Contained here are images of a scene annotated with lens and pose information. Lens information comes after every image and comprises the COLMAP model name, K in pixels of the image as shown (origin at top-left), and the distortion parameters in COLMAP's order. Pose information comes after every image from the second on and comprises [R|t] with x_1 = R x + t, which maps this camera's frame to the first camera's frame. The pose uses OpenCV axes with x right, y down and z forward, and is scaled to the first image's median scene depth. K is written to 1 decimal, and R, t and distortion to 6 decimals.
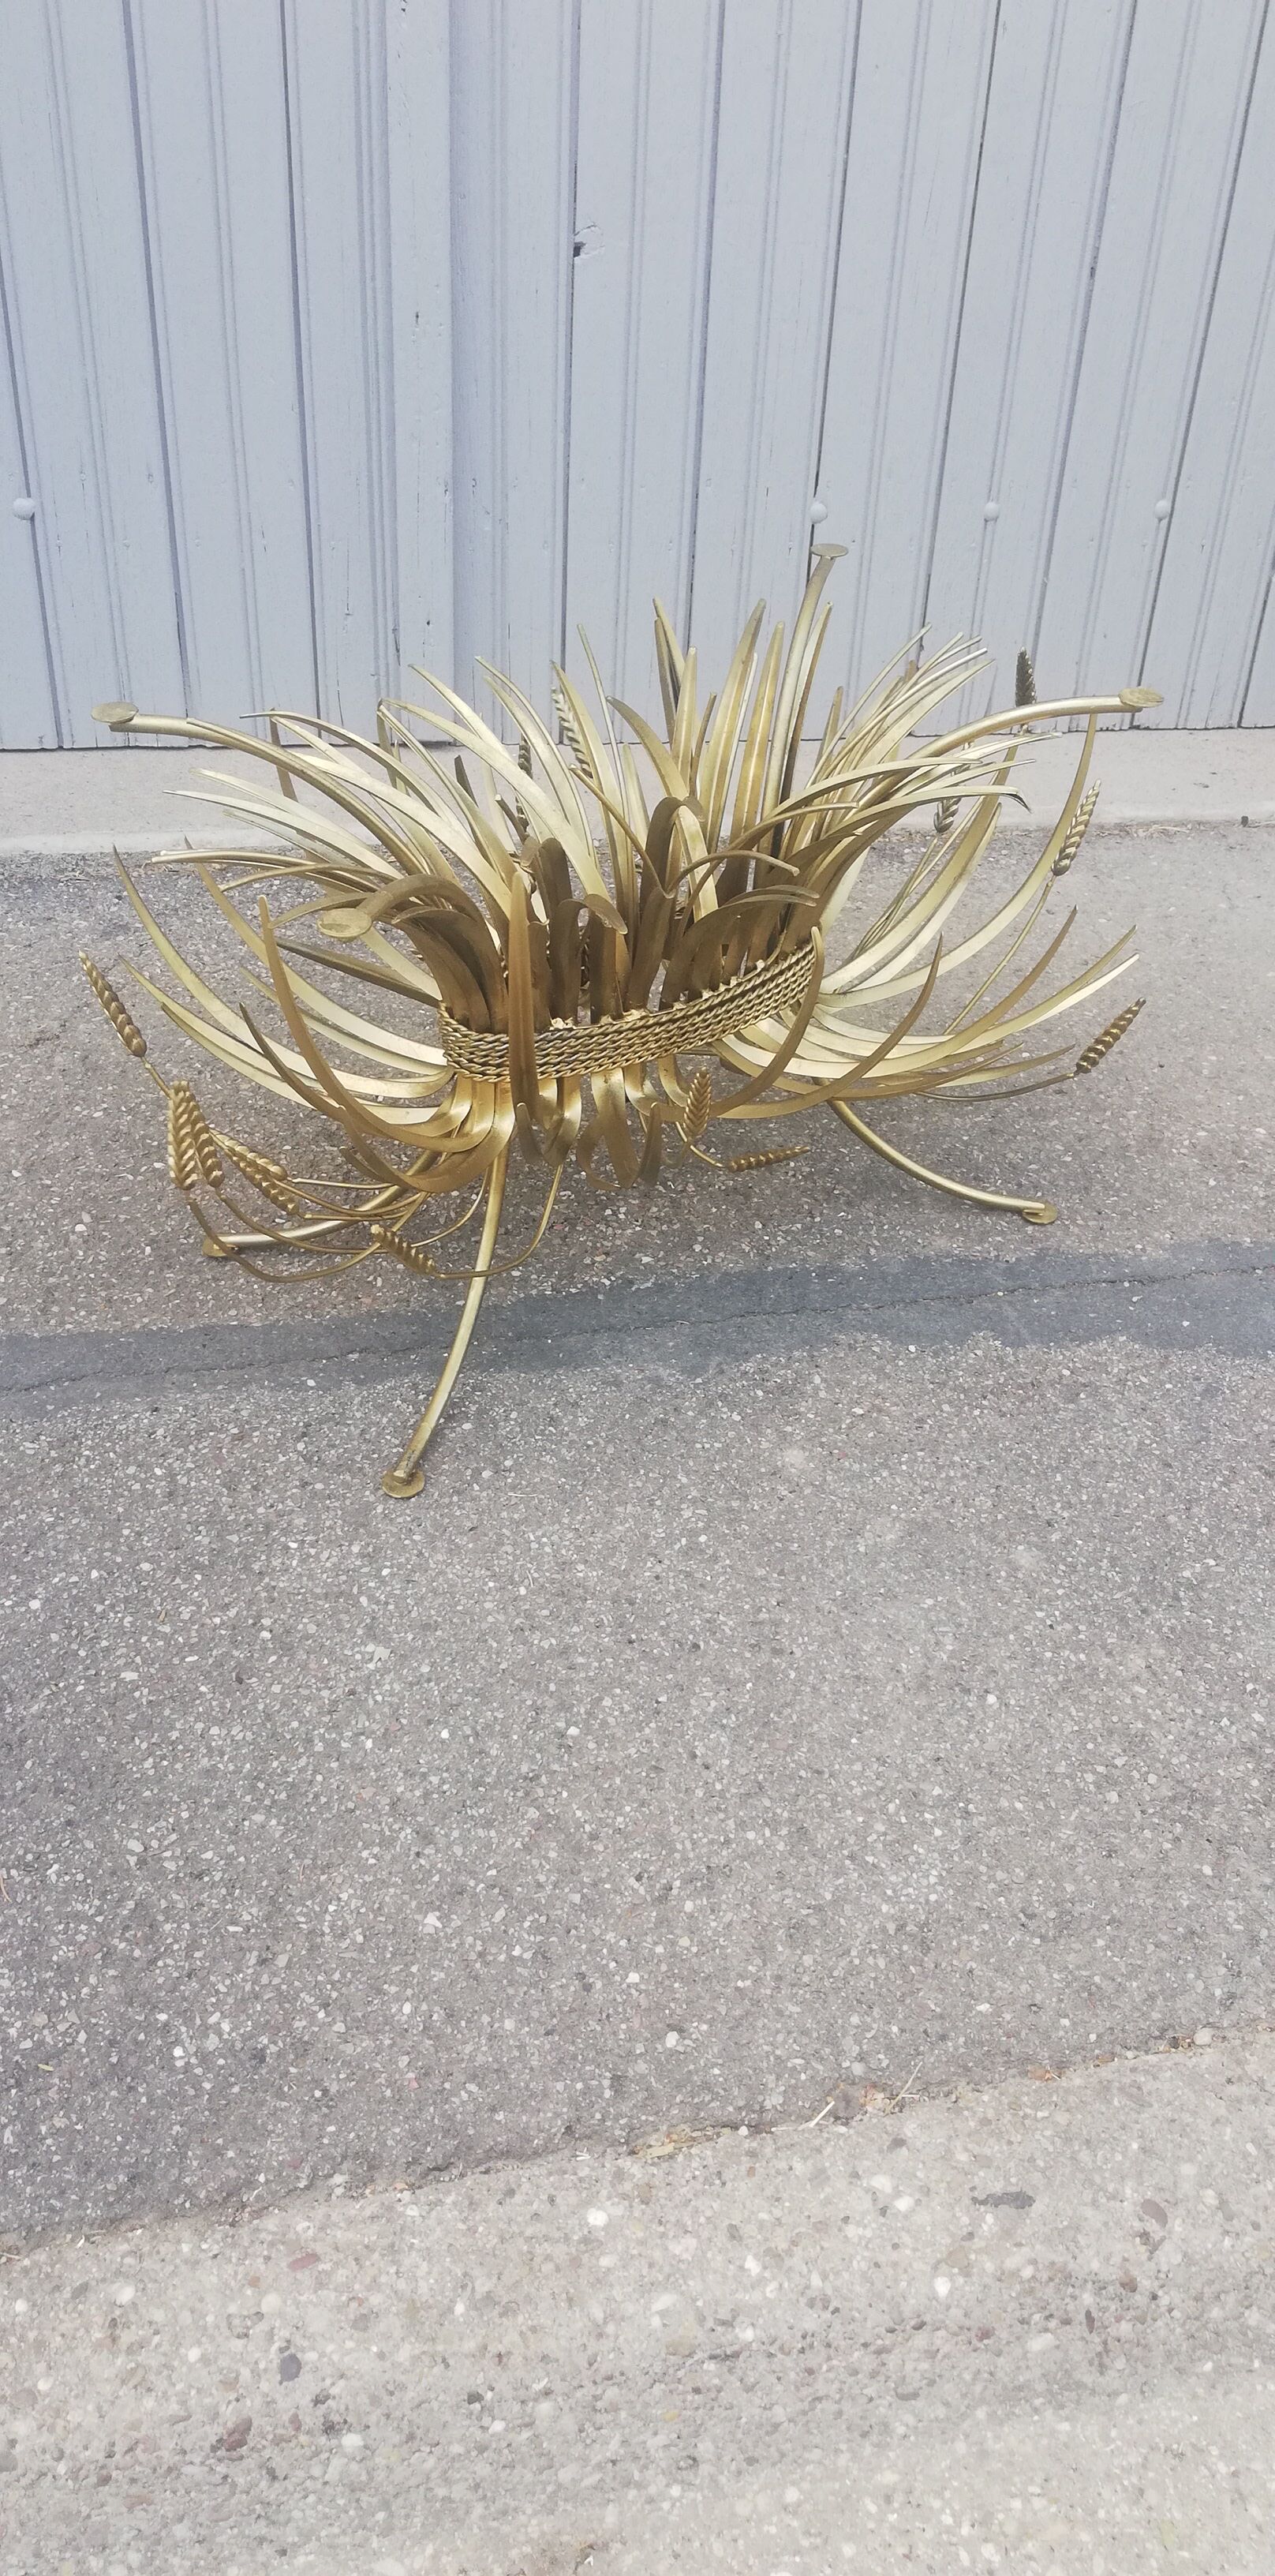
lens RADIAL K [[1963.9, 0, 638.4], [0, 1963.9, 1271.4], [0, 0, 1]] dist [0.047047, -0.078343]
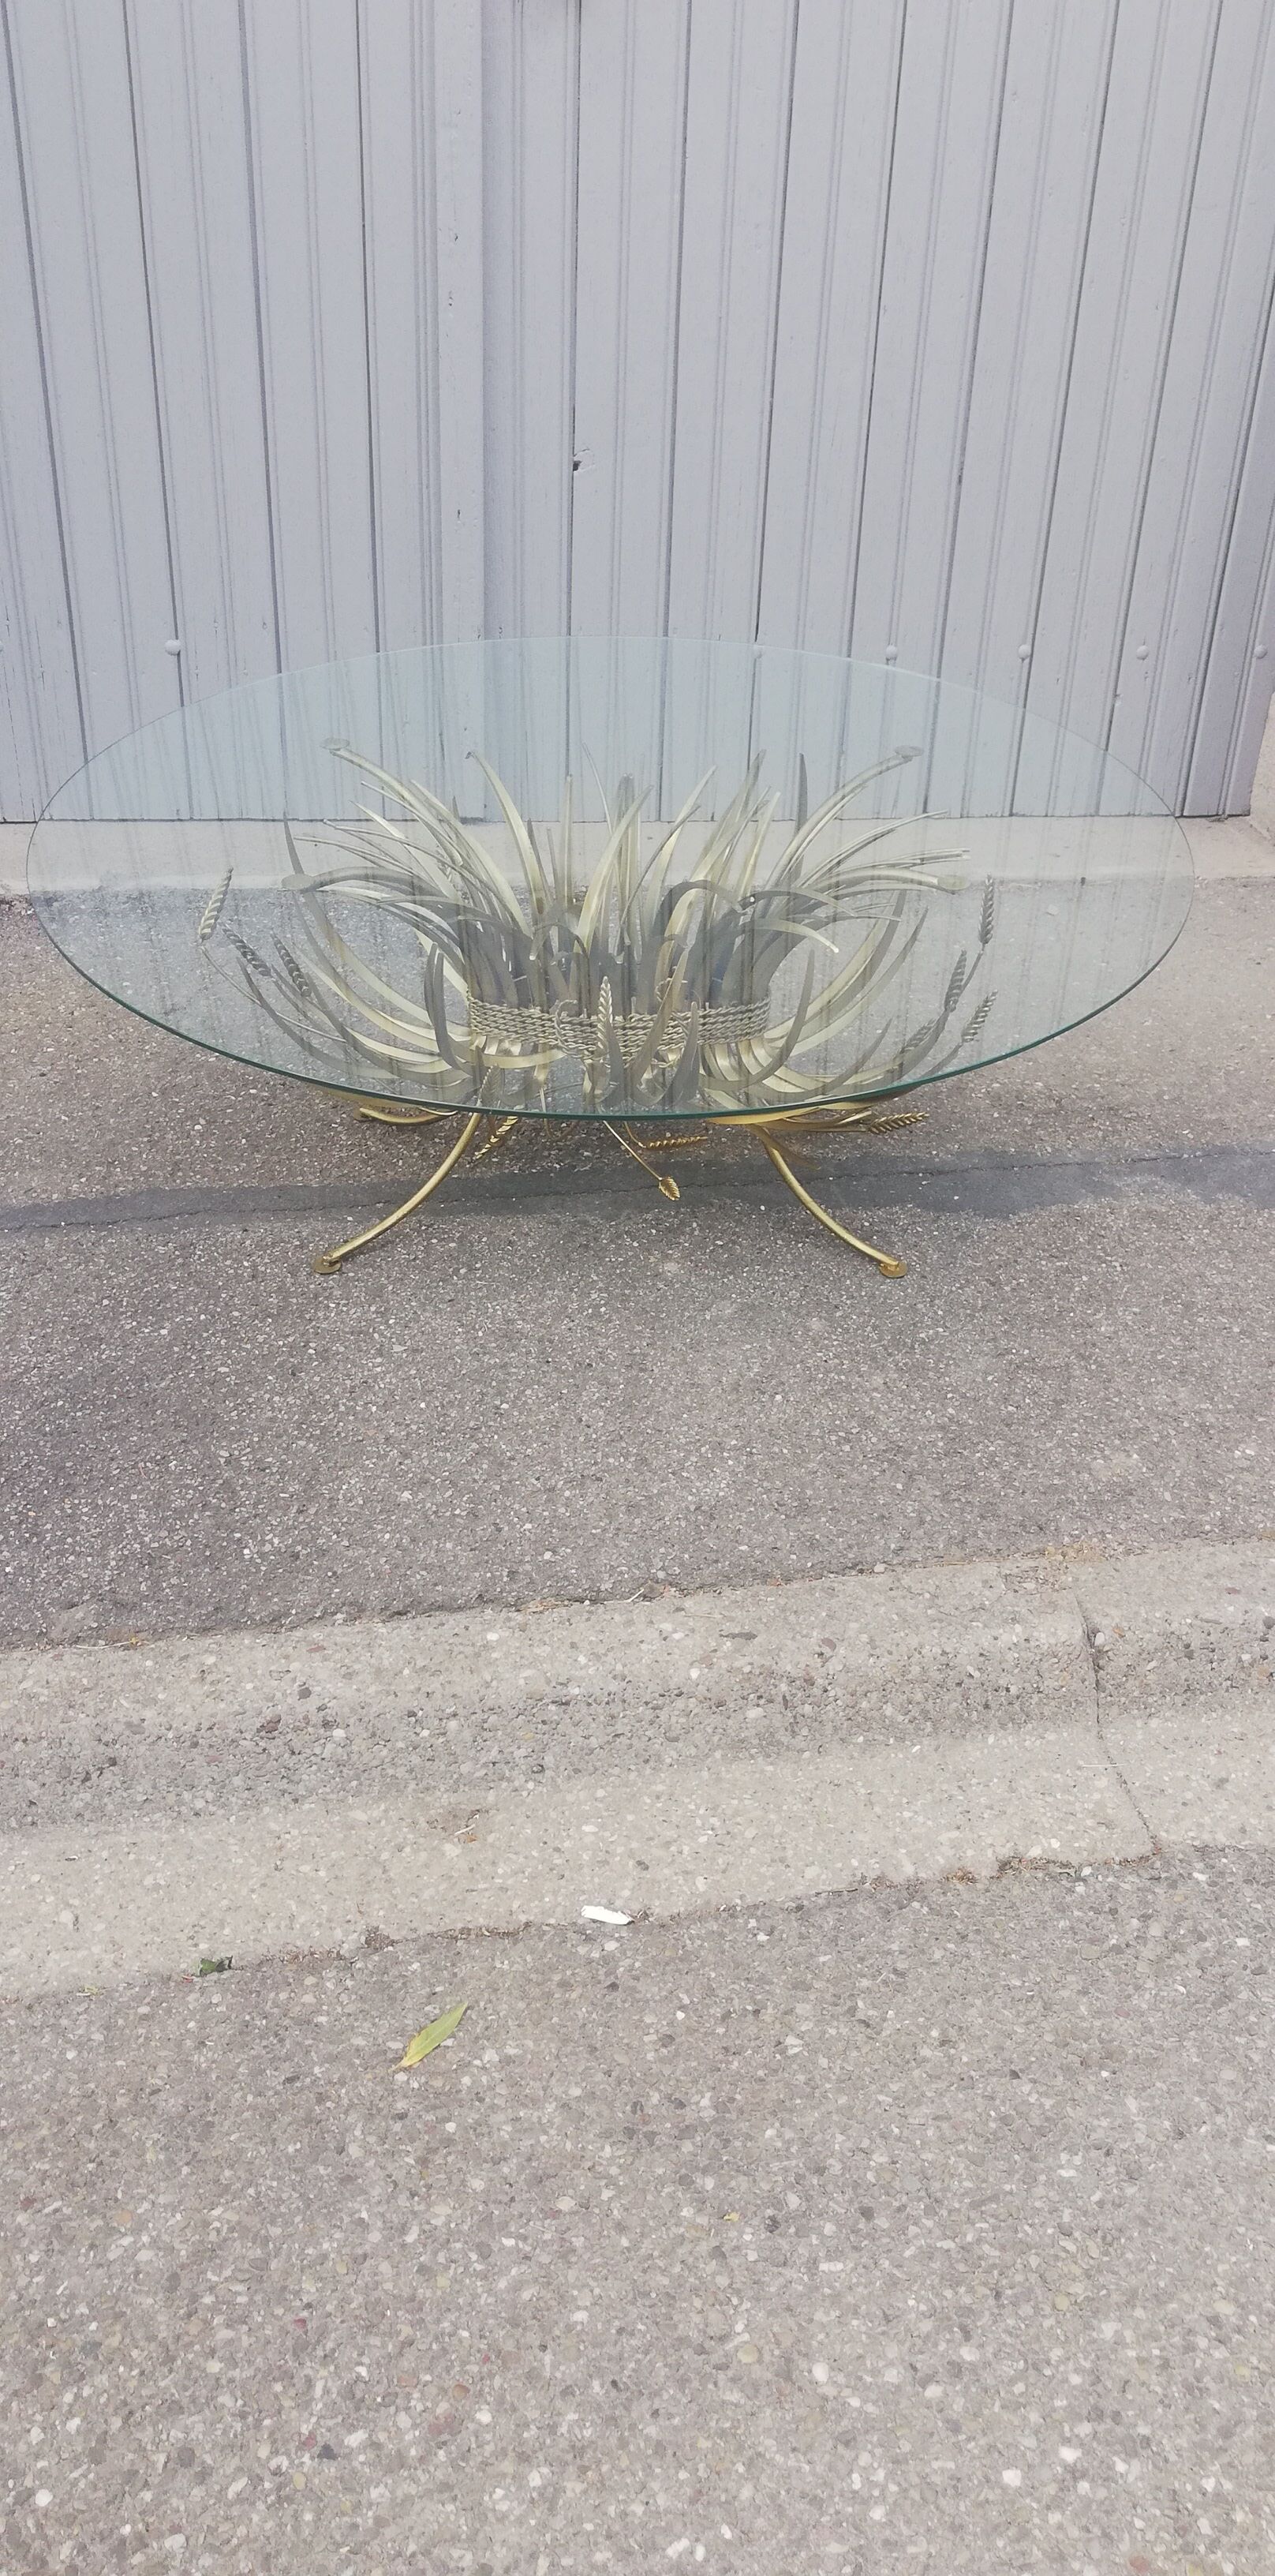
lens RADIAL K [[1963.9, 0, 632.5], [0, 1963.9, 1264.3], [0, 0, 1]] dist [0.047047, -0.078343]
pose [[0.998692, 0.017611, -0.047998, 0.140919], [-0.021176, 0.996974, -0.074795, 0.236638], [0.046536, 0.075714, 0.996043, -0.551437]]
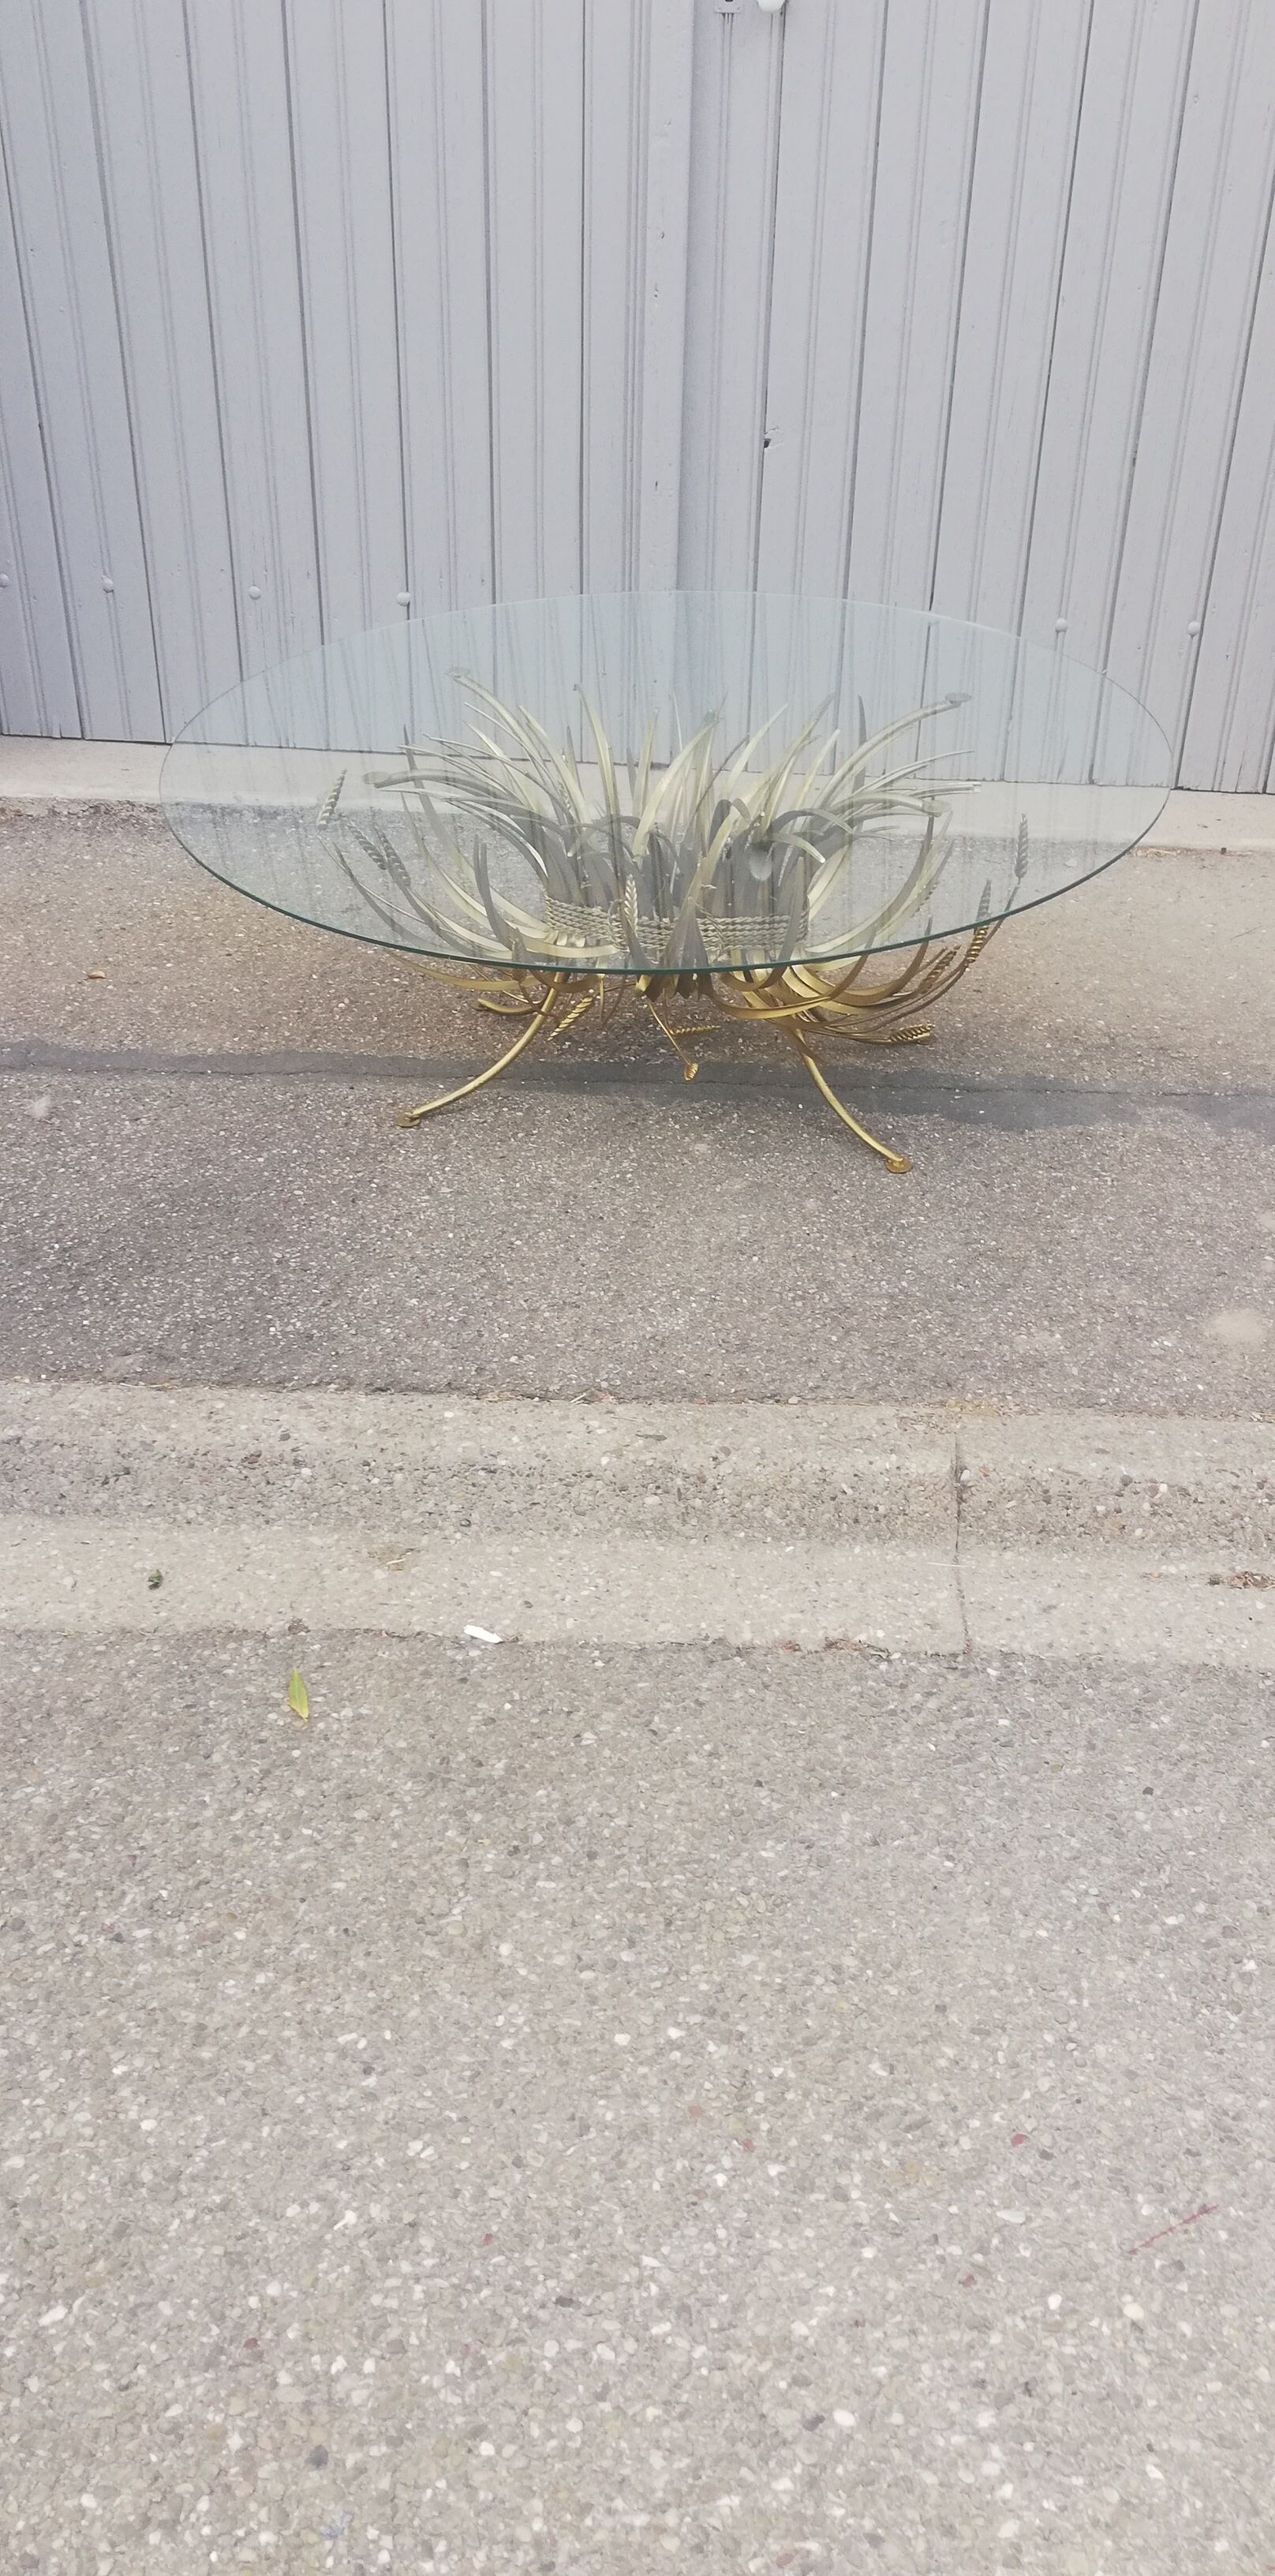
lens RADIAL K [[1963.9, 0, 632.0], [0, 1963.9, 1264.7], [0, 0, 1]] dist [0.047047, -0.078343]
pose [[0.964568, 0.111230, -0.239240, 0.501945], [-0.129079, 0.989803, -0.060231, 0.349965], [0.230101, 0.088978, 0.969090, -0.721286]]
